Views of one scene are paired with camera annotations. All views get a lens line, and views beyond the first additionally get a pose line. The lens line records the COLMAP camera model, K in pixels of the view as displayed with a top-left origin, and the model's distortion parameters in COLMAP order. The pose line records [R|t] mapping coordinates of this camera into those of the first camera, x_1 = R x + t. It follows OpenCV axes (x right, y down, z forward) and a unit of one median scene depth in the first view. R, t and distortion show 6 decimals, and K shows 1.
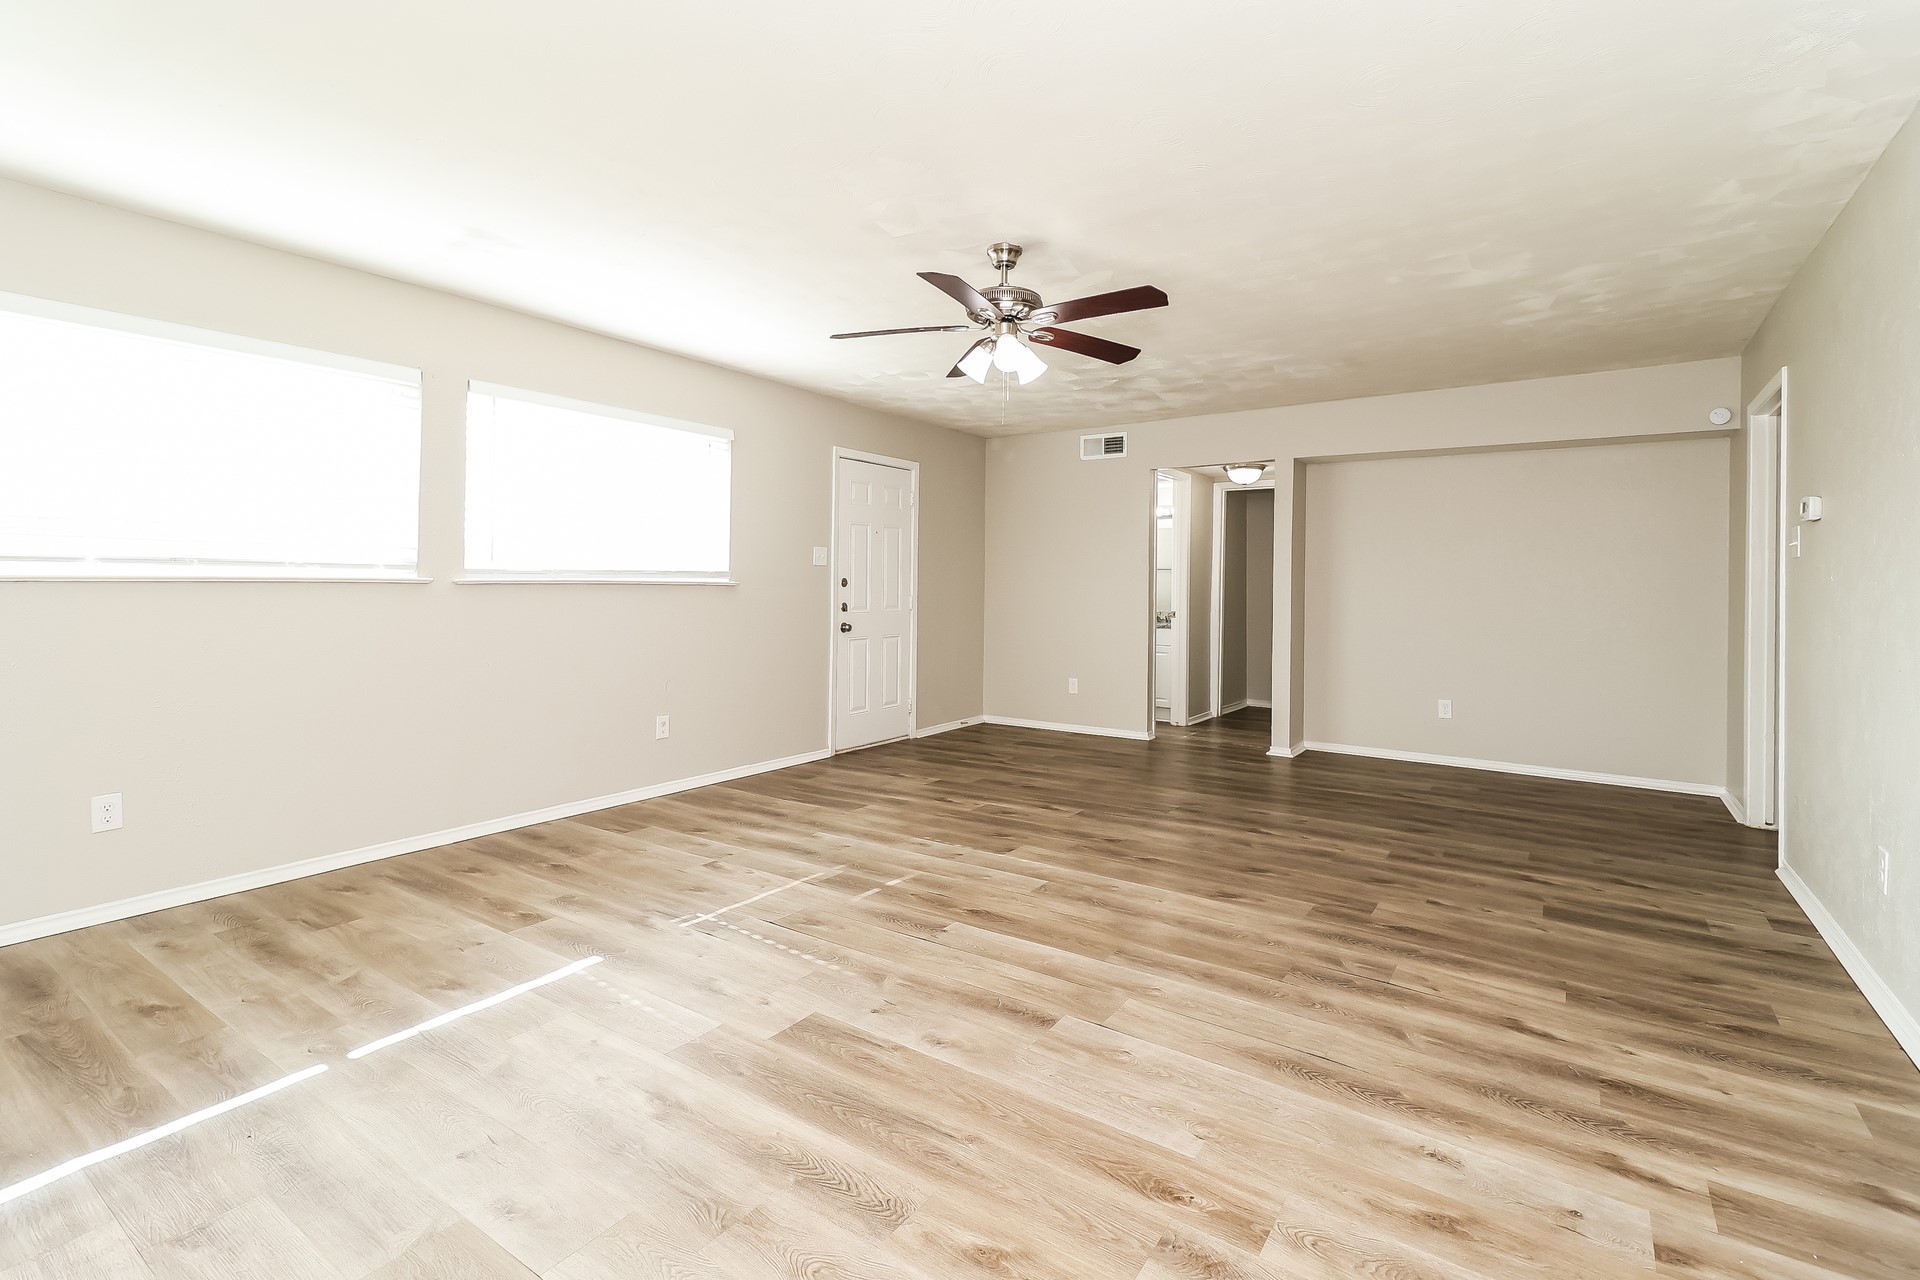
lens RADIAL K [[864.1, 0, 958.9], [0, 864.1, 575.2], [0, 0, 1]] dist [0.014797, -0.000586]
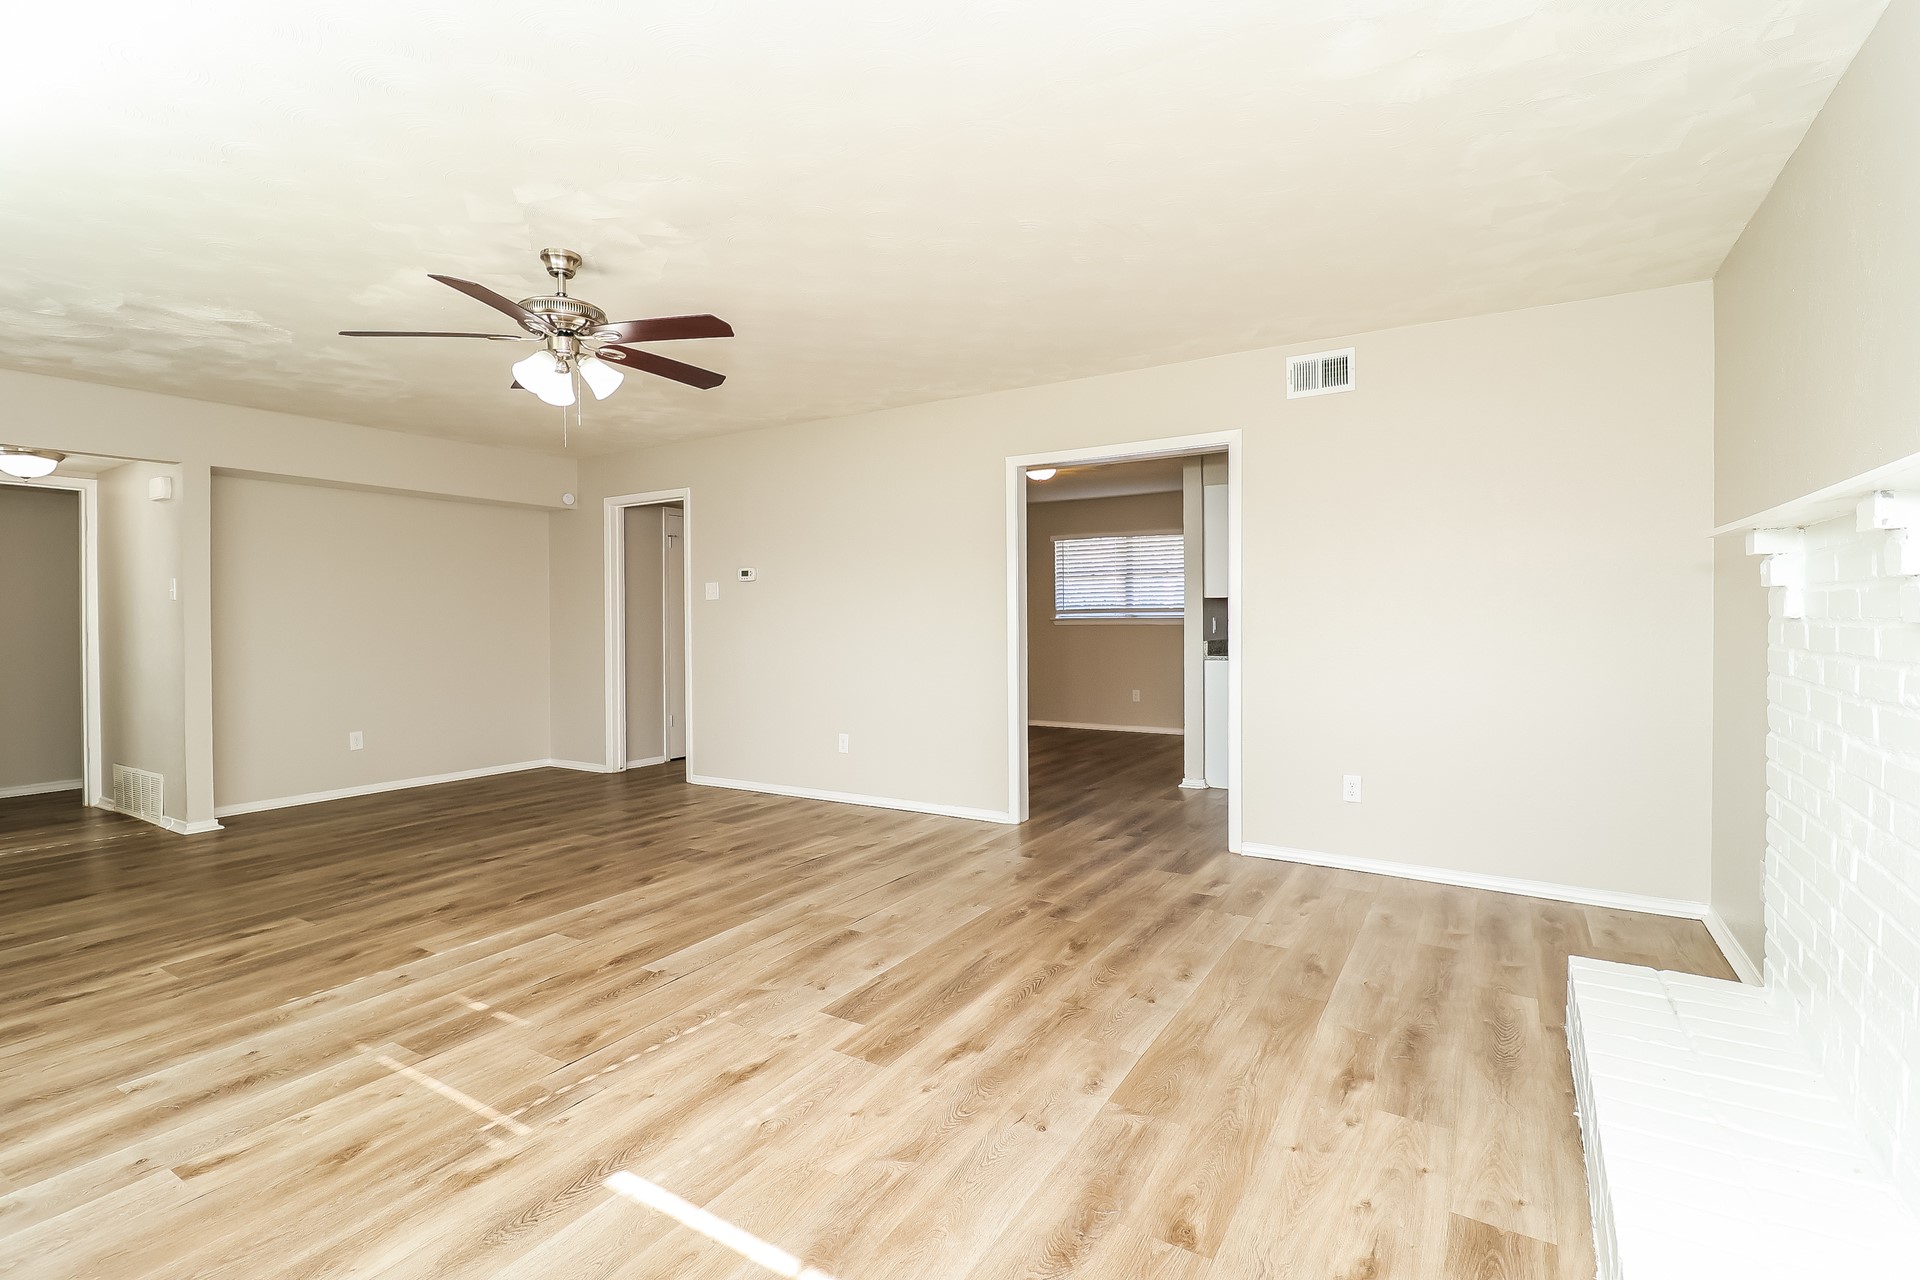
lens RADIAL K [[884.6, 0, 955.4], [0, 884.6, 625.5], [0, 0, 1]] dist [0.022591, -0.018150]
pose [[-0.045694, -0.019500, 0.998765, -1.004280], [-0.001003, 0.999810, 0.019475, -0.003011], [-0.998955, -0.000112, -0.045705, 0.689961]]
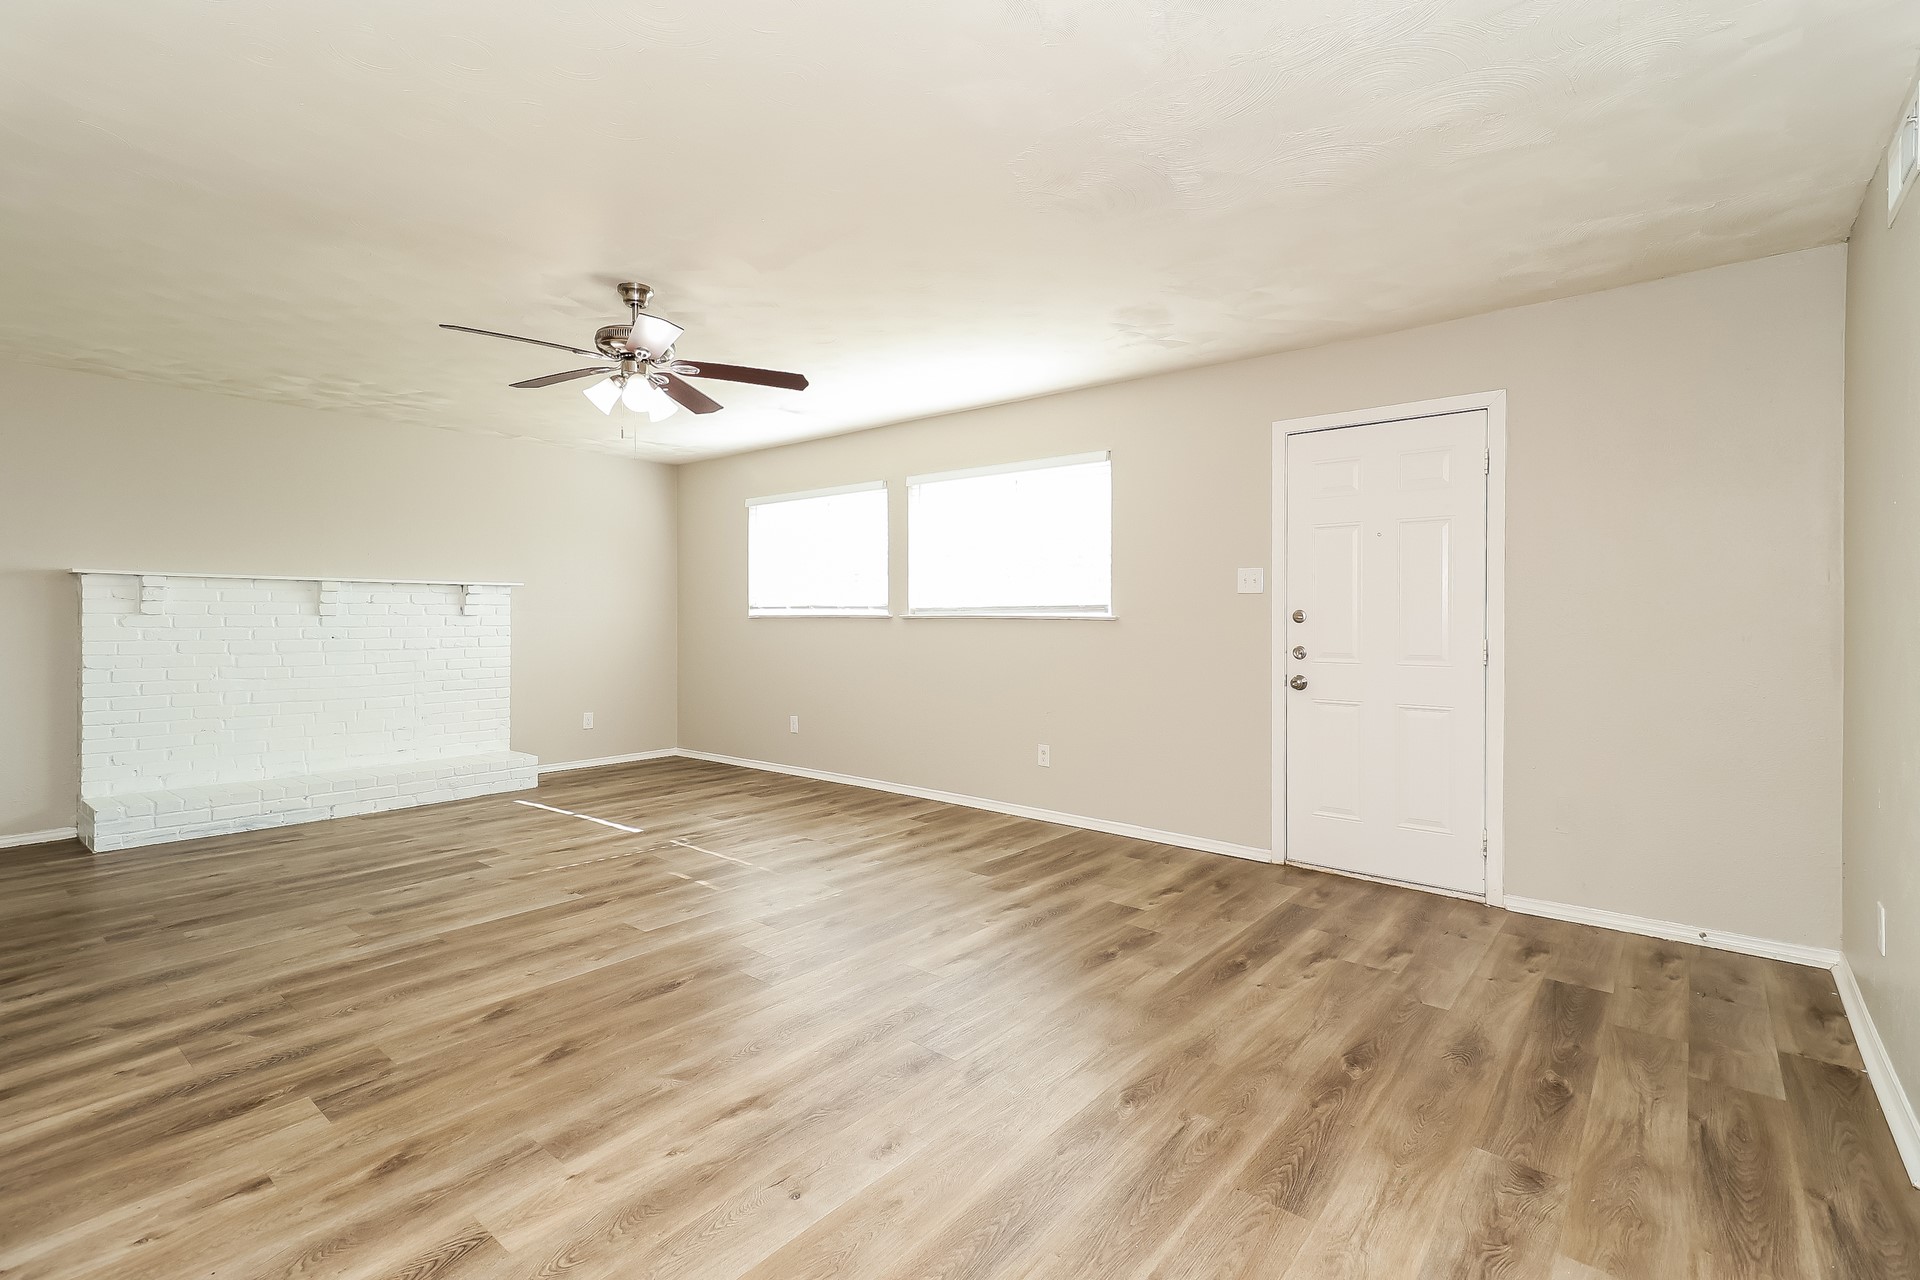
lens RADIAL K [[872.6, 0, 983.7], [0, 872.6, 618.7], [0, 0, 1]] dist [0.016315, -0.001399]
pose [[-0.062083, -0.005344, -0.998057, 1.168225], [0.006245, 0.999964, -0.005743, 0.026161], [0.998051, -0.006589, -0.062047, 1.621506]]
